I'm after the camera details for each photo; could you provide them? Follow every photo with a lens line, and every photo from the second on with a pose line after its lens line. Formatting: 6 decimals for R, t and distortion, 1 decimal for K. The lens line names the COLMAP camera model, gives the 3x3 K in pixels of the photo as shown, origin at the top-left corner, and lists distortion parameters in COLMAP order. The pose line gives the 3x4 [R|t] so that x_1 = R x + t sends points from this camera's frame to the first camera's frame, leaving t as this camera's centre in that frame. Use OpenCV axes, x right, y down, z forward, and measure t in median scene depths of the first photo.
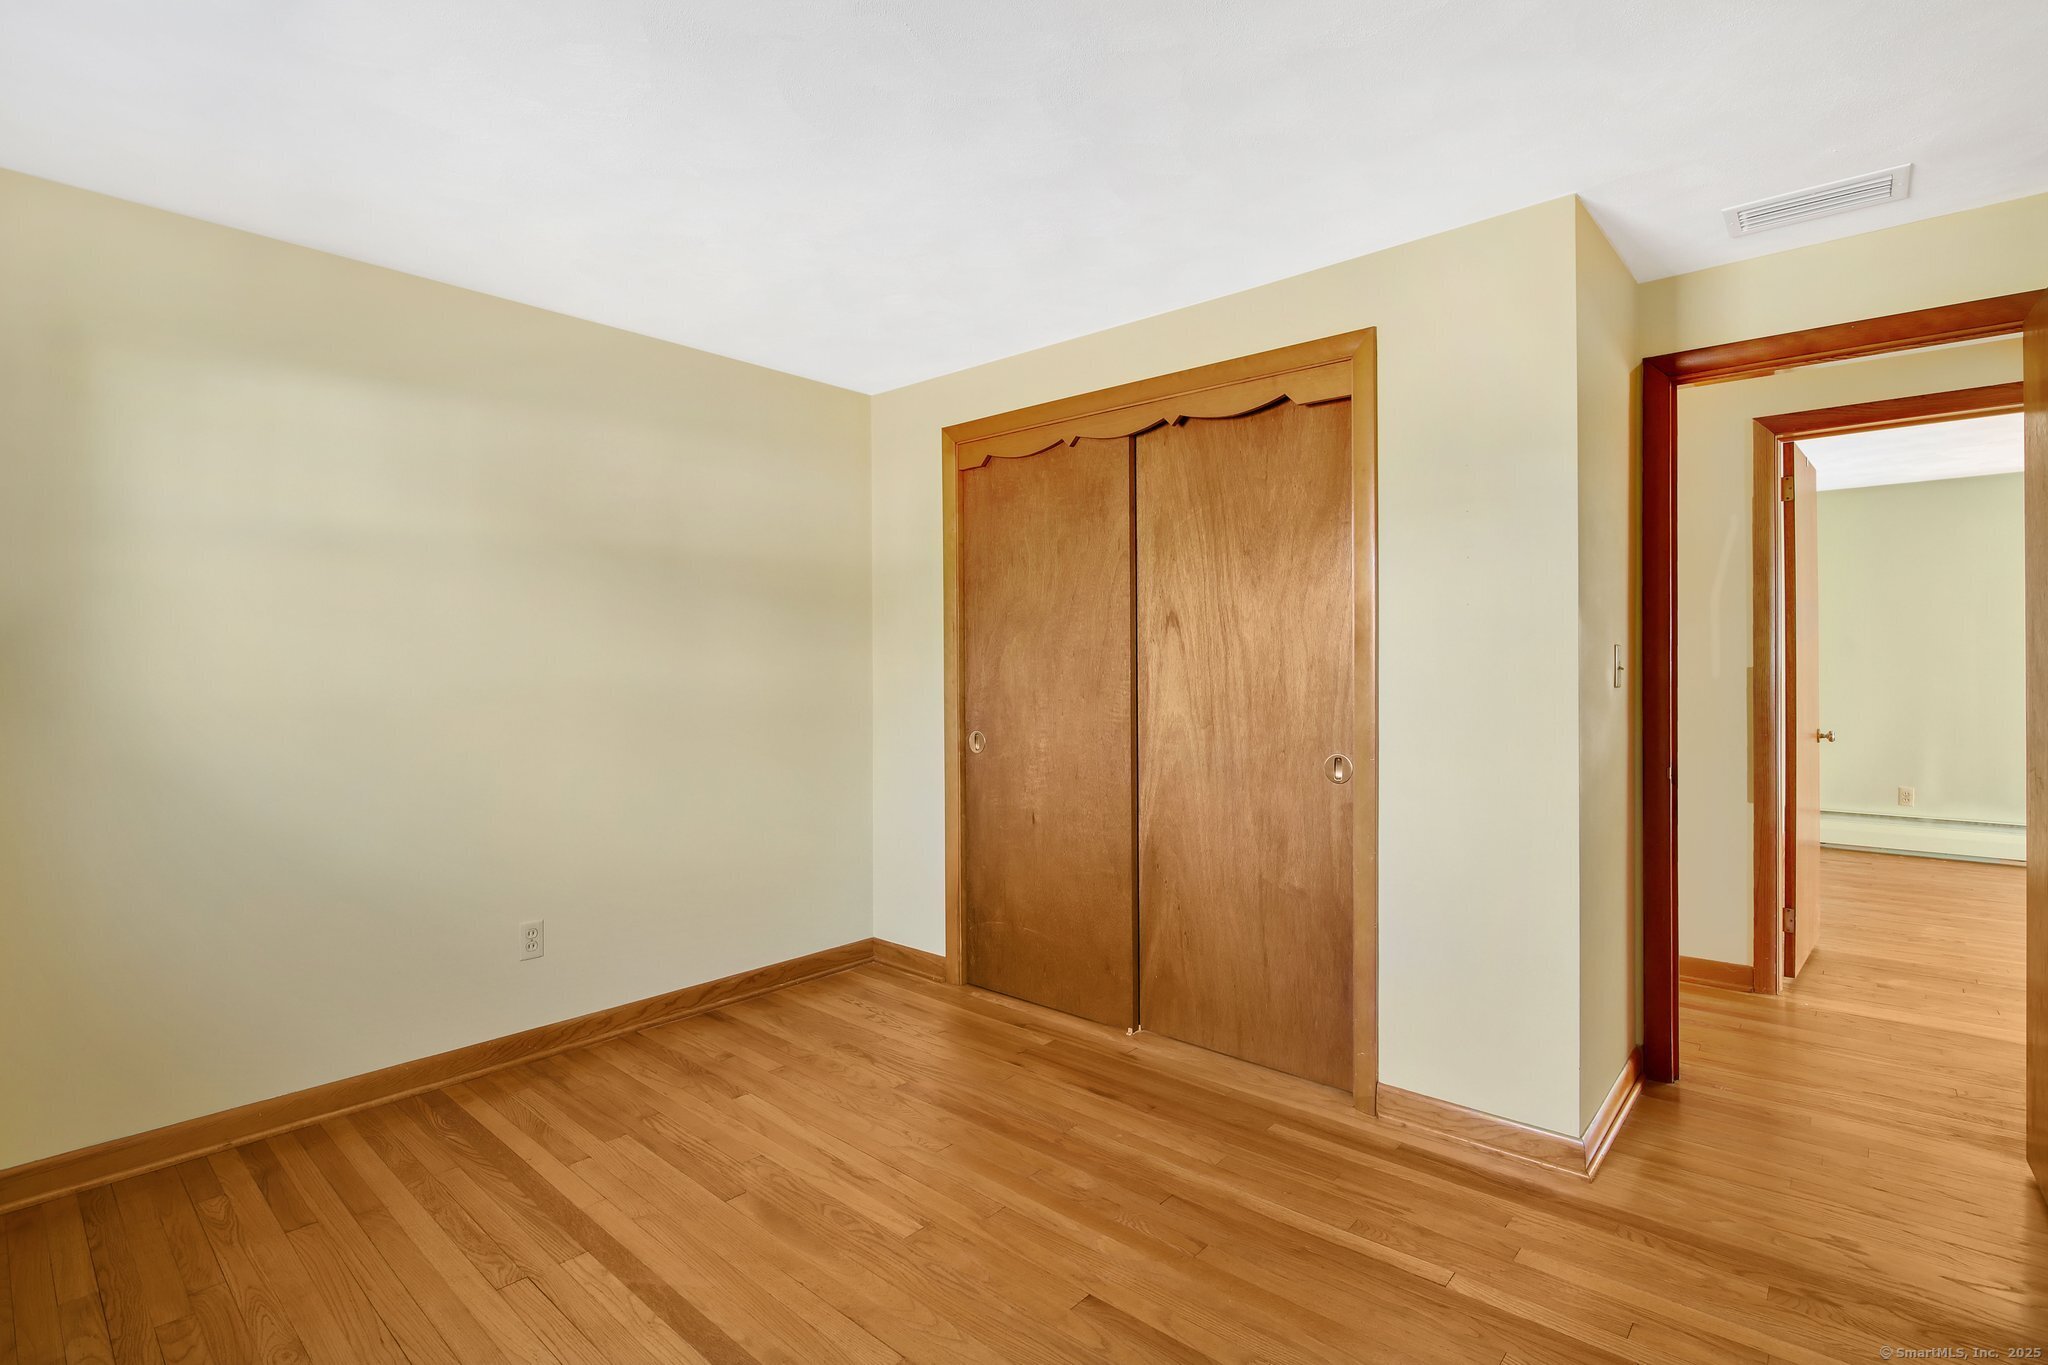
lens RADIAL K [[989.2, 0, 1025.5], [0, 989.2, 674.1], [0, 0, 1]] dist [-0.003773, -0.001347]
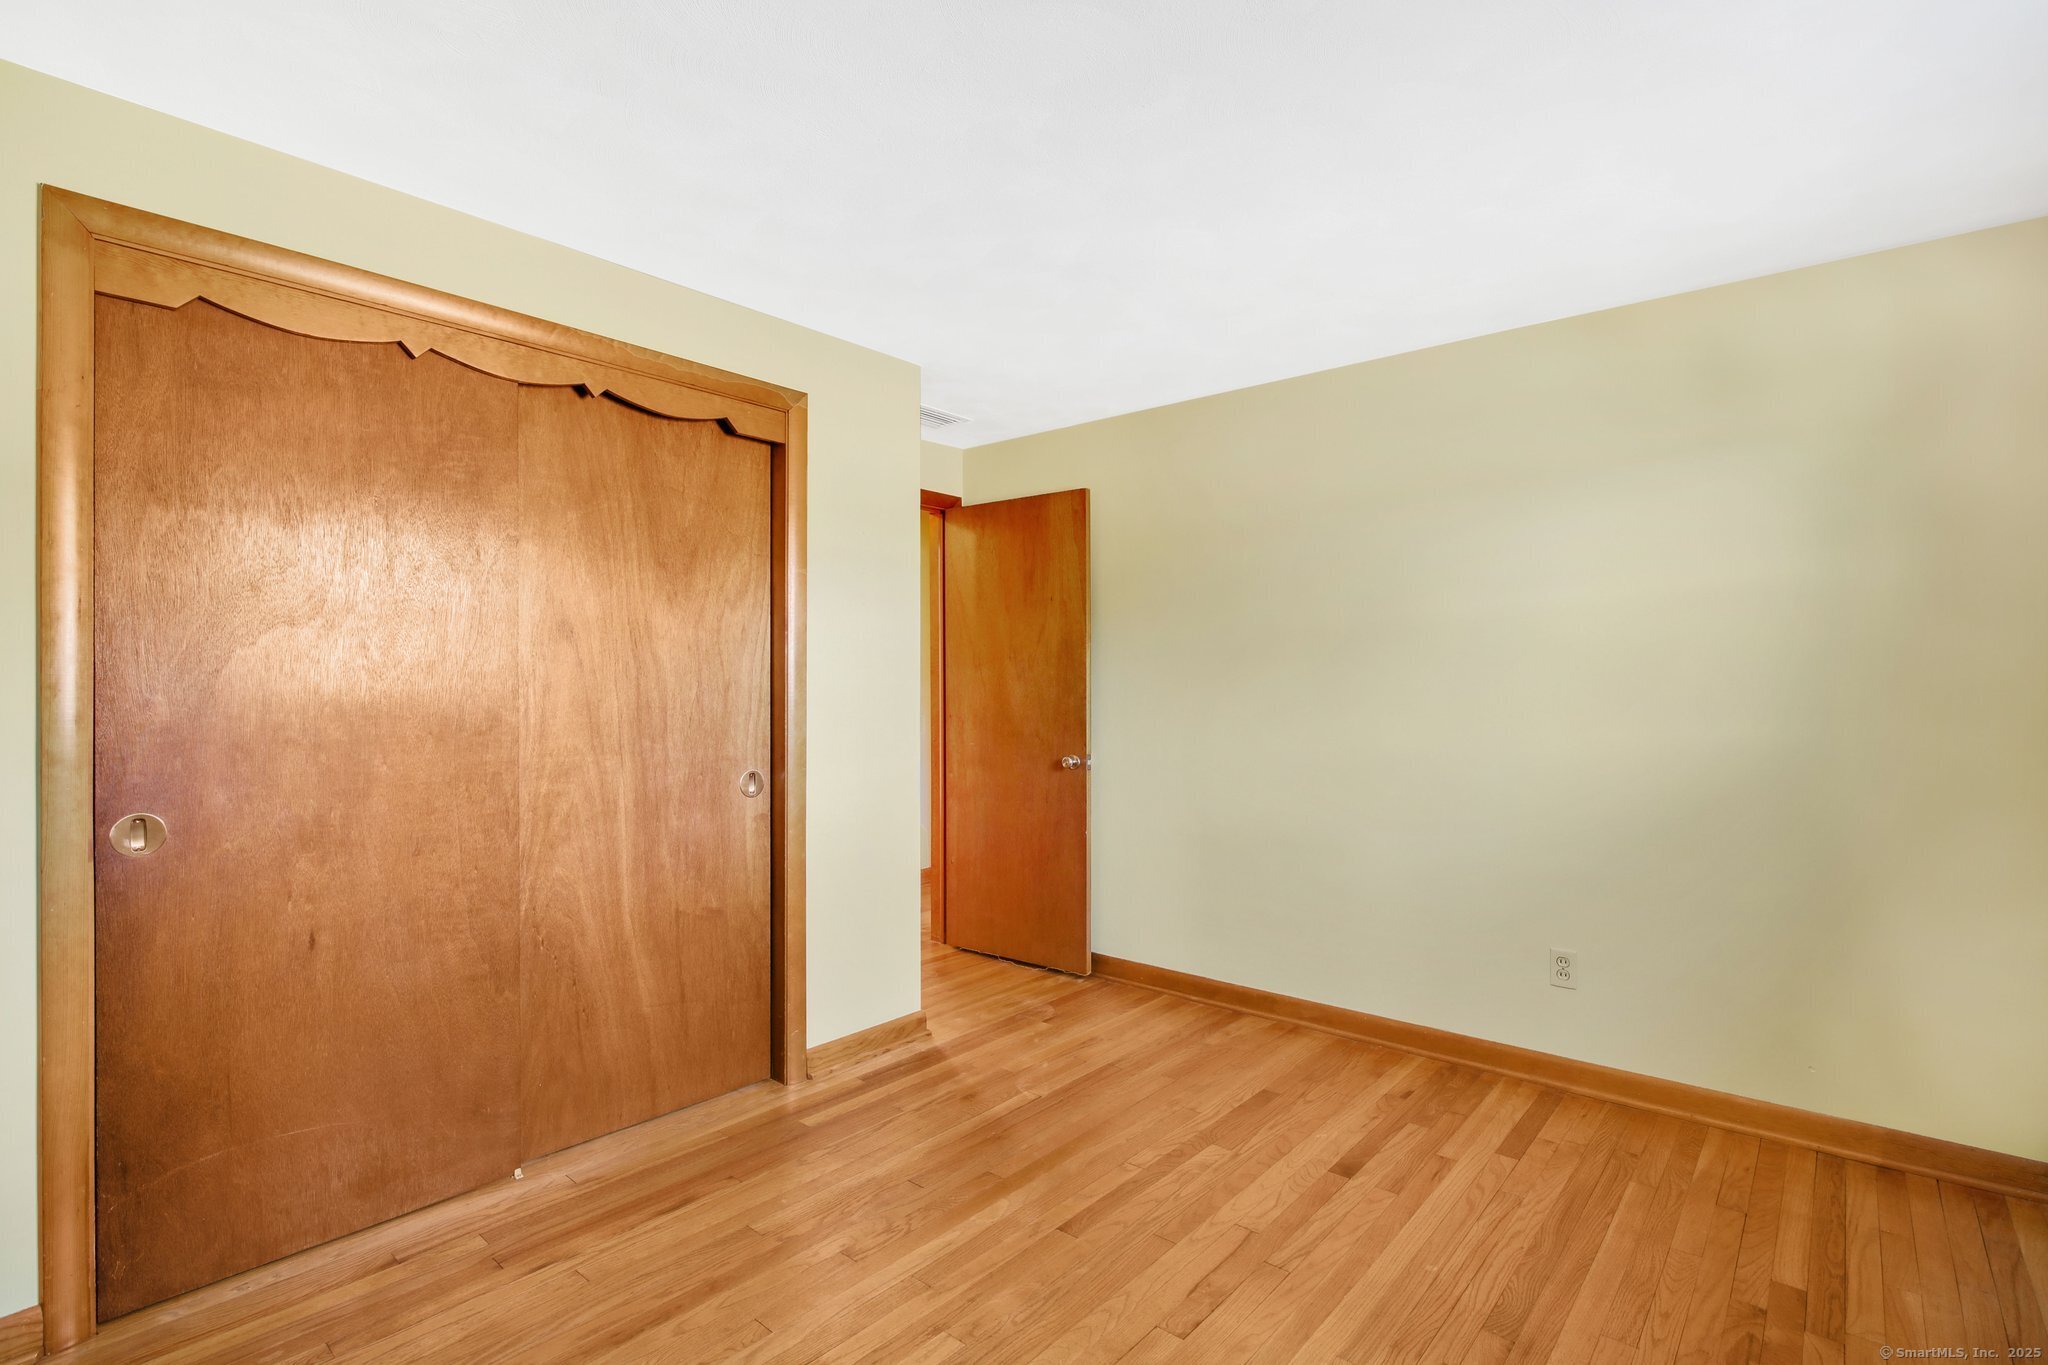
lens RADIAL K [[989.2, 0, 1025.5], [0, 989.2, 674.1], [0, 0, 1]] dist [-0.003773, -0.001347]
pose [[-0.023788, 0.011385, 0.999652, -0.719957], [0.004536, 0.999926, -0.011281, -0.008506], [-0.999707, 0.004266, -0.023838, 0.690270]]
